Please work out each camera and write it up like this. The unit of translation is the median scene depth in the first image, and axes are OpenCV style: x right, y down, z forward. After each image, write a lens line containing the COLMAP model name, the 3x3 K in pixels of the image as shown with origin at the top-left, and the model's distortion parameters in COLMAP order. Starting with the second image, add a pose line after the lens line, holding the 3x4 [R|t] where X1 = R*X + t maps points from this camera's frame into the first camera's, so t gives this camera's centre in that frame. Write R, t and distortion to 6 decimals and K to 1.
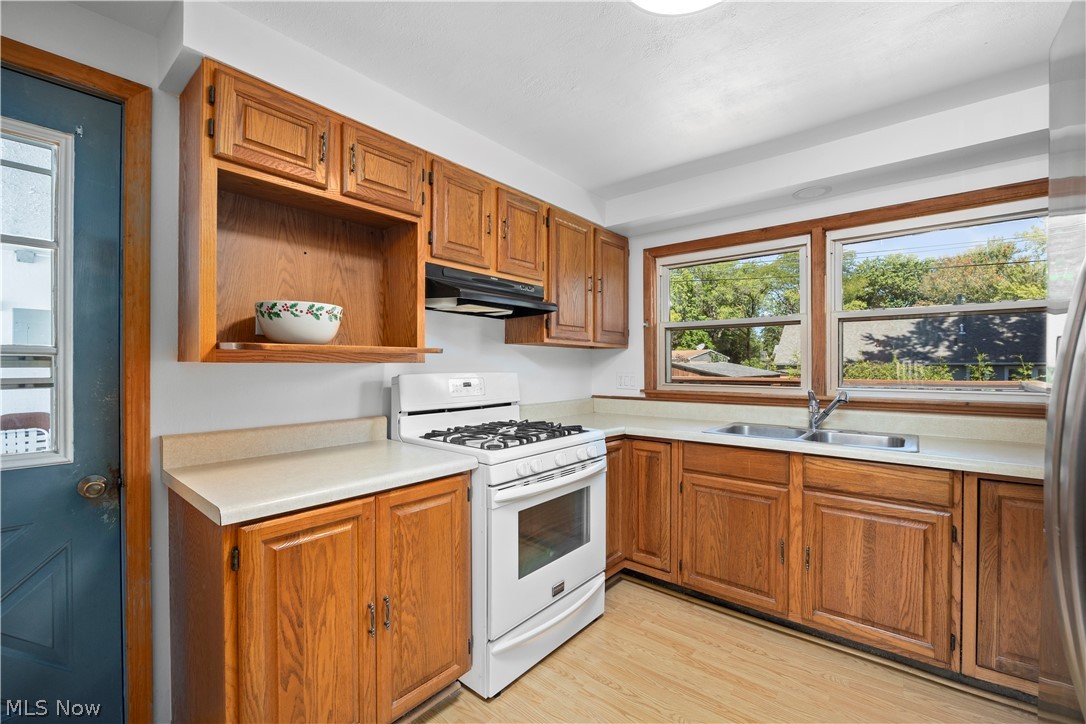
lens RADIAL K [[448.2, 0, 543.0], [0, 448.2, 362.0], [0, 0, 1]] dist [-0.018807, 0.000480]
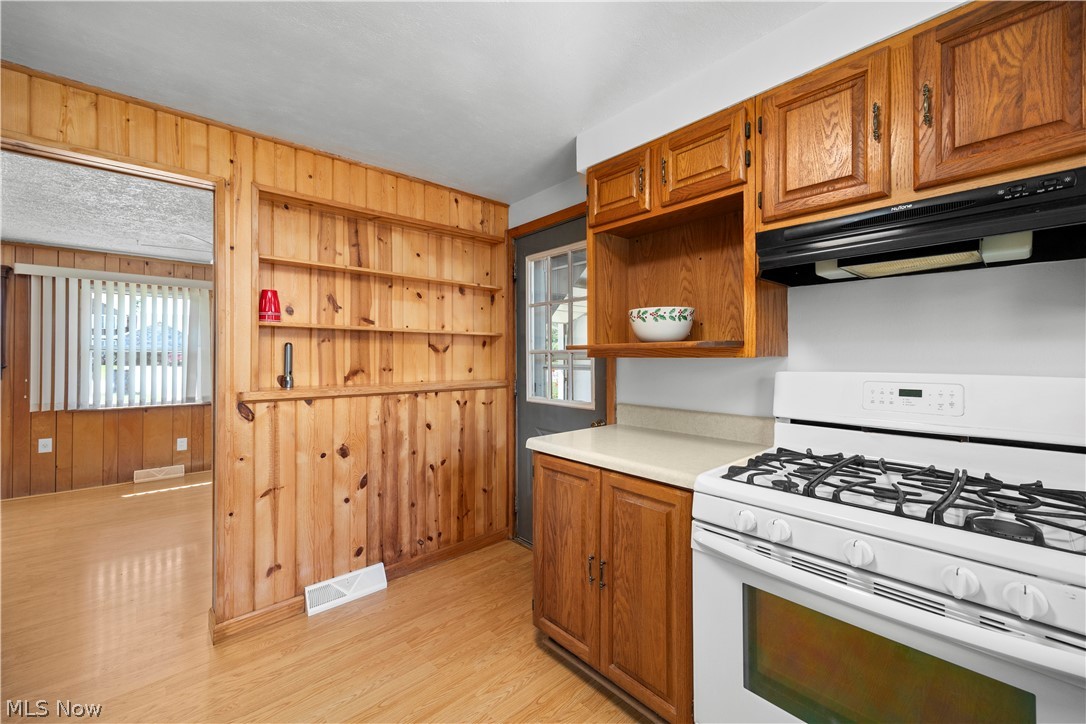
lens RADIAL K [[435.3, 0, 544.3], [0, 435.3, 350.7], [0, 0, 1]] dist [0.000041, -0.000047]
pose [[-0.140984, -0.011545, -0.989944, 0.512017], [0.006572, 0.999899, -0.012597, -0.002636], [0.989990, -0.008281, -0.140894, 0.654156]]
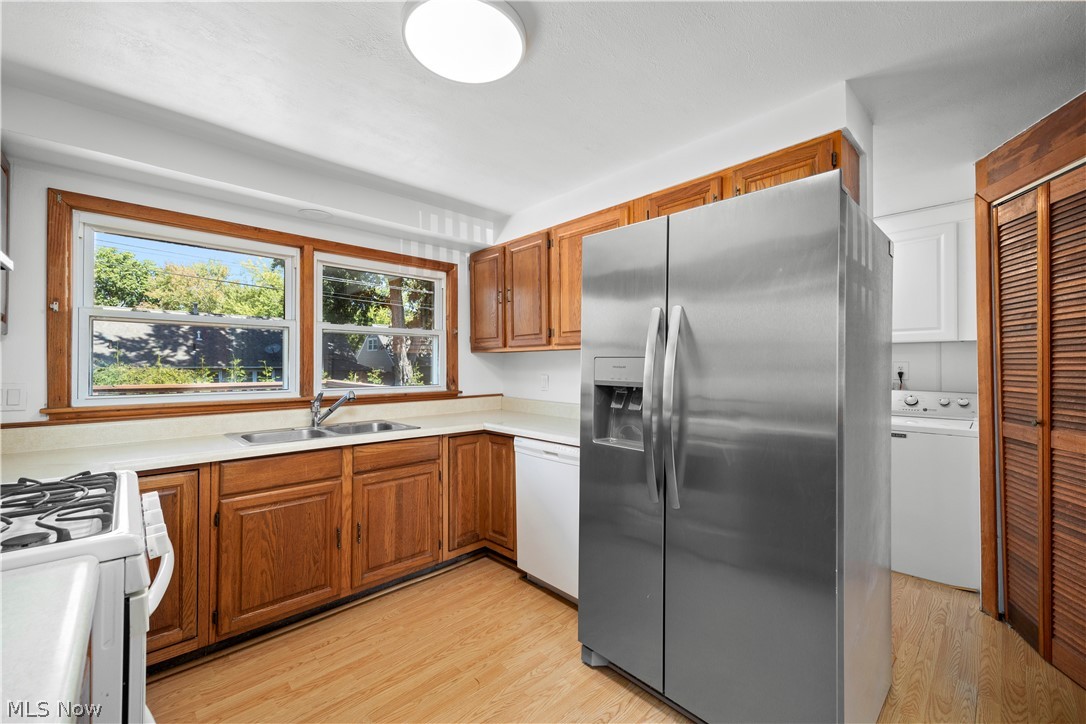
lens RADIAL K [[432.7, 0, 549.8], [0, 432.7, 358.1], [0, 0, 1]] dist [-0.000353, -0.000163]
pose [[0.108272, 0.021288, 0.993893, -0.456848], [-0.004212, 0.999772, -0.020955, -0.000574], [-0.994112, -0.001918, 0.108337, 0.341046]]
